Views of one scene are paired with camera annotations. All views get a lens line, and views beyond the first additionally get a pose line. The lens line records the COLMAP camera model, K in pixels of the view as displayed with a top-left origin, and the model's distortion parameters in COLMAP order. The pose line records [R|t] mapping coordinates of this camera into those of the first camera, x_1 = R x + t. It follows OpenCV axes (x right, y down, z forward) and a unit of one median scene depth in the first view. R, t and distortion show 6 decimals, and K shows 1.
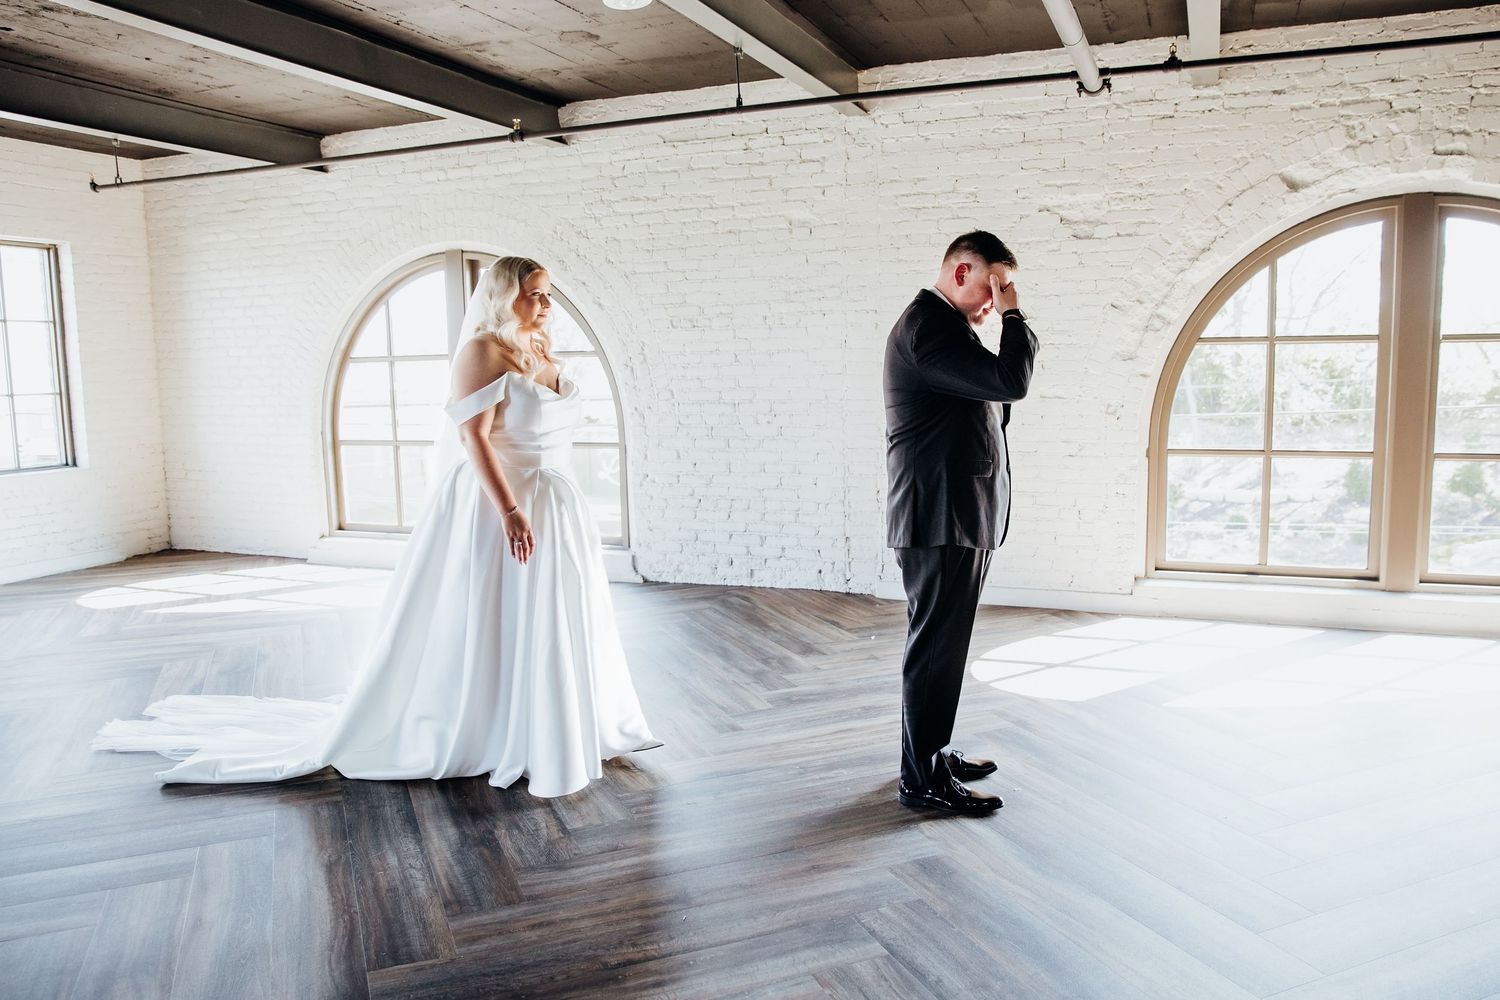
lens RADIAL K [[1116.9, 0, 773.3], [0, 1116.9, 500.1], [0, 0, 1]] dist [-0.116315, 0.089313]
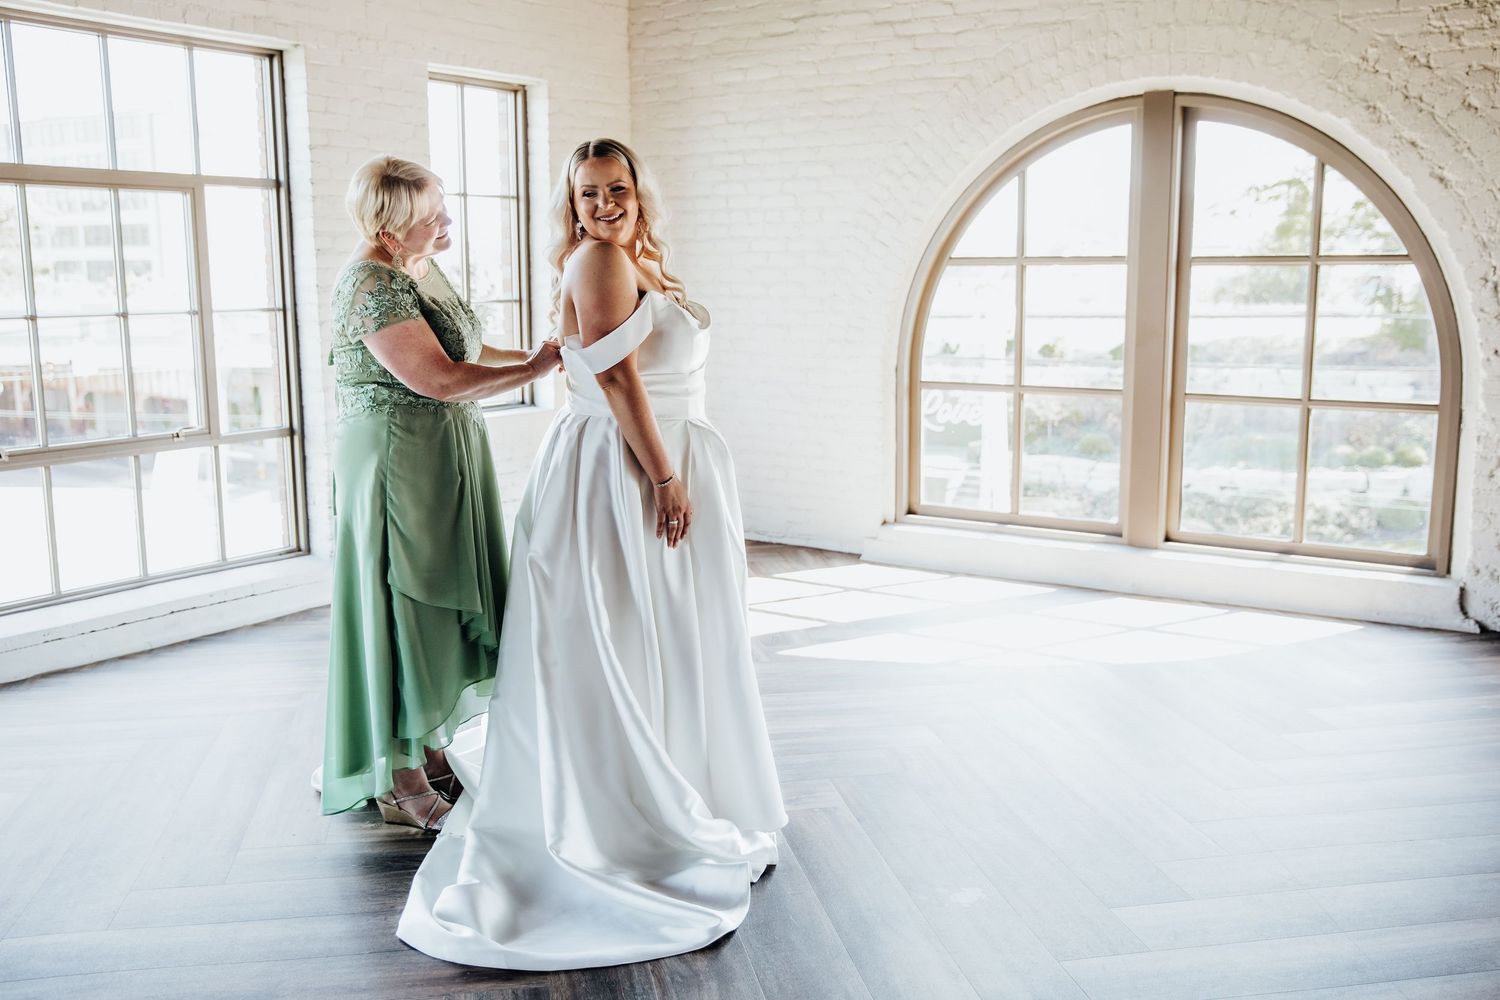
lens RADIAL K [[1414.4, 0, 753.2], [0, 1414.4, 510.4], [0, 0, 1]] dist [-0.065053, 0.128710]
pose [[0.975515, 0.050201, -0.214129, -0.373930], [-0.040905, 0.998027, 0.047628, -0.015652], [0.216097, -0.037703, 0.975644, 0.164007]]
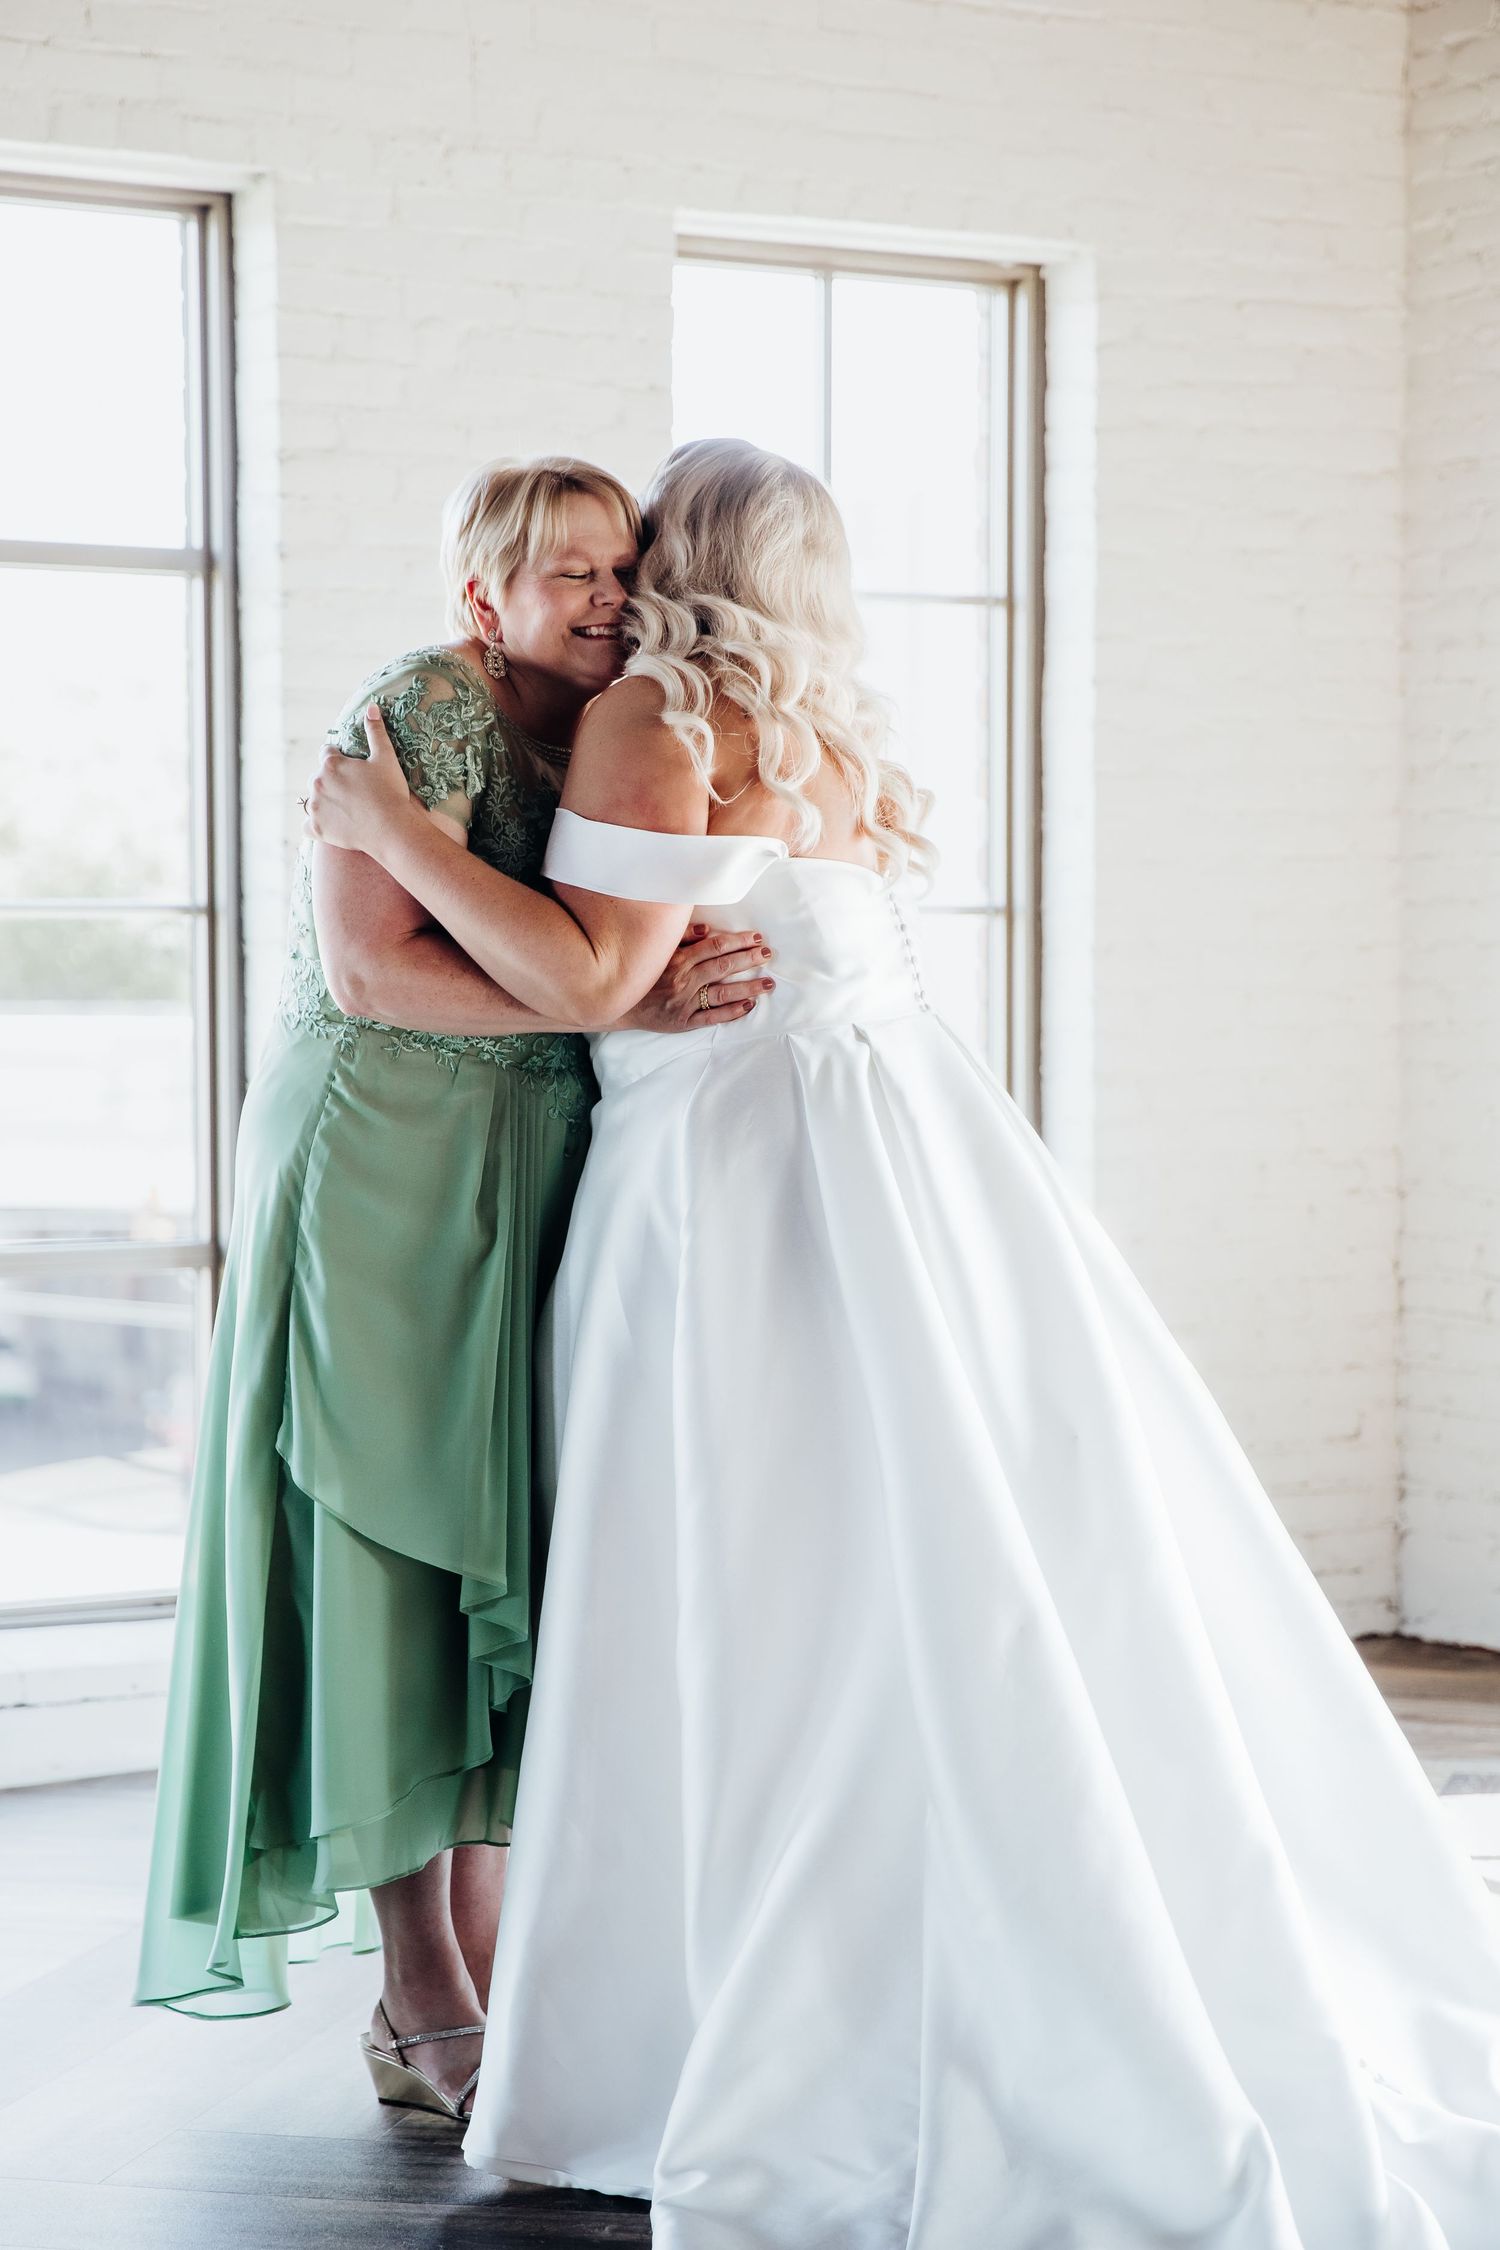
lens RADIAL K [[4608.0, 0, 750.0], [0, 4608.0, 1125.0], [0, 0, 1]] dist [0.208967, 0.064147]
pose [[0.789785, 0.035111, -0.612378, -0.119180], [-0.087951, 0.994526, -0.056409, 0.008692], [0.607045, 0.098410, 0.788550, 0.232730]]
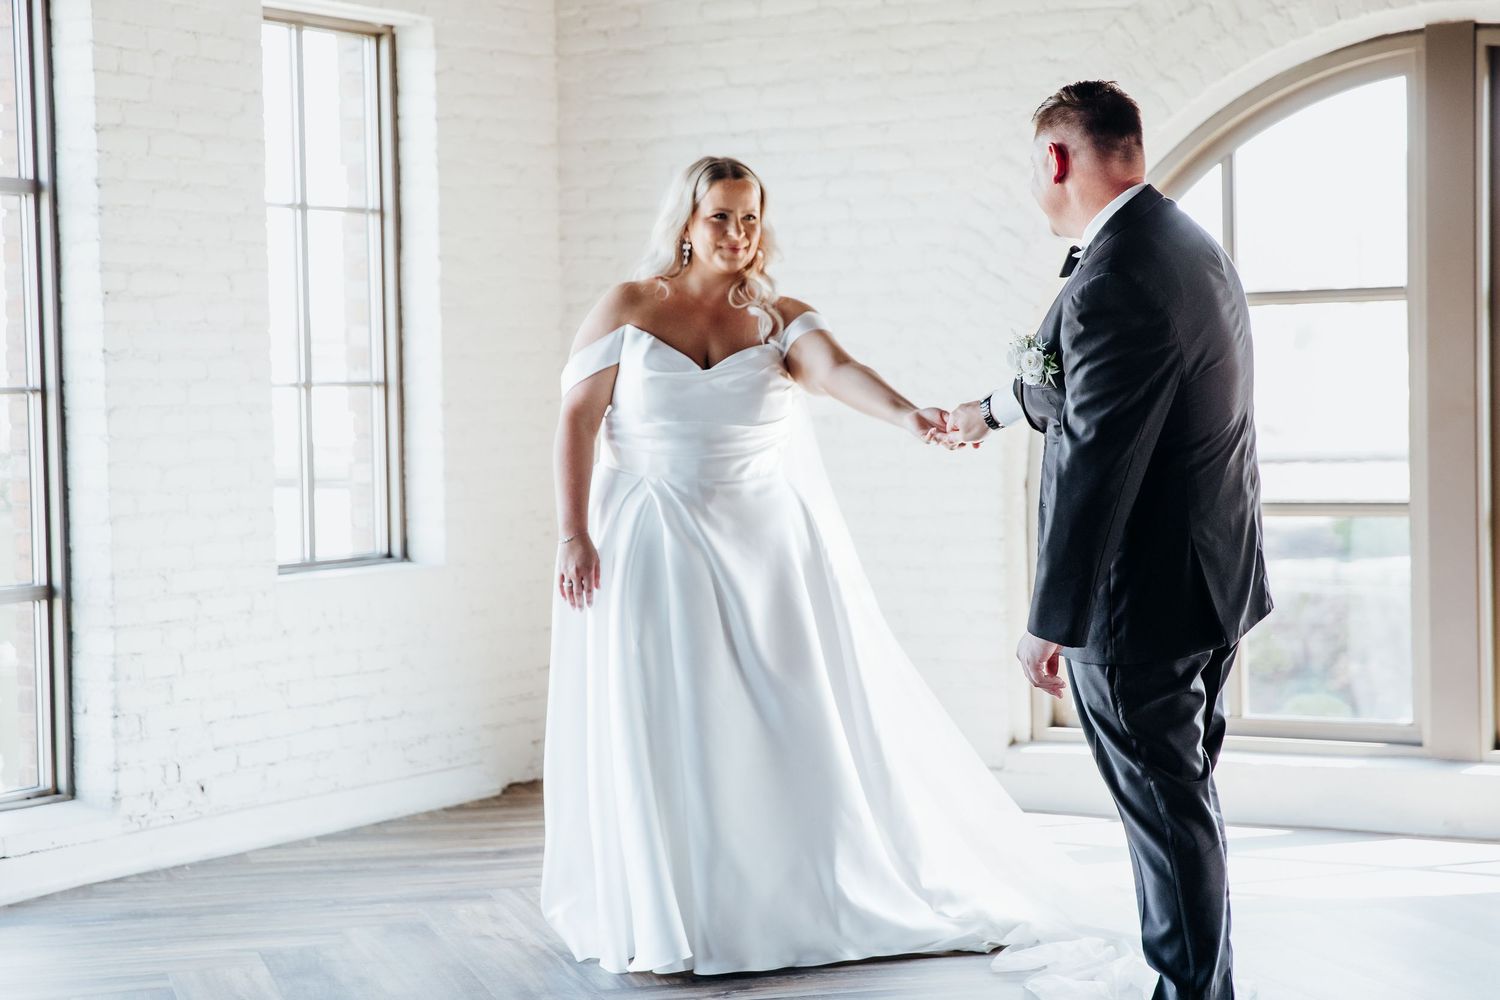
lens RADIAL K [[3072.0, 0, 714.3], [0, 3072.0, 506.8], [0, 0, 1]] dist [0.208967, 0.064147]
pose [[0.985775, 0.004792, -0.168001, -0.406161], [-0.018913, 0.996407, -0.082555, 0.052041], [0.167002, 0.084558, 0.982324, -0.161561]]
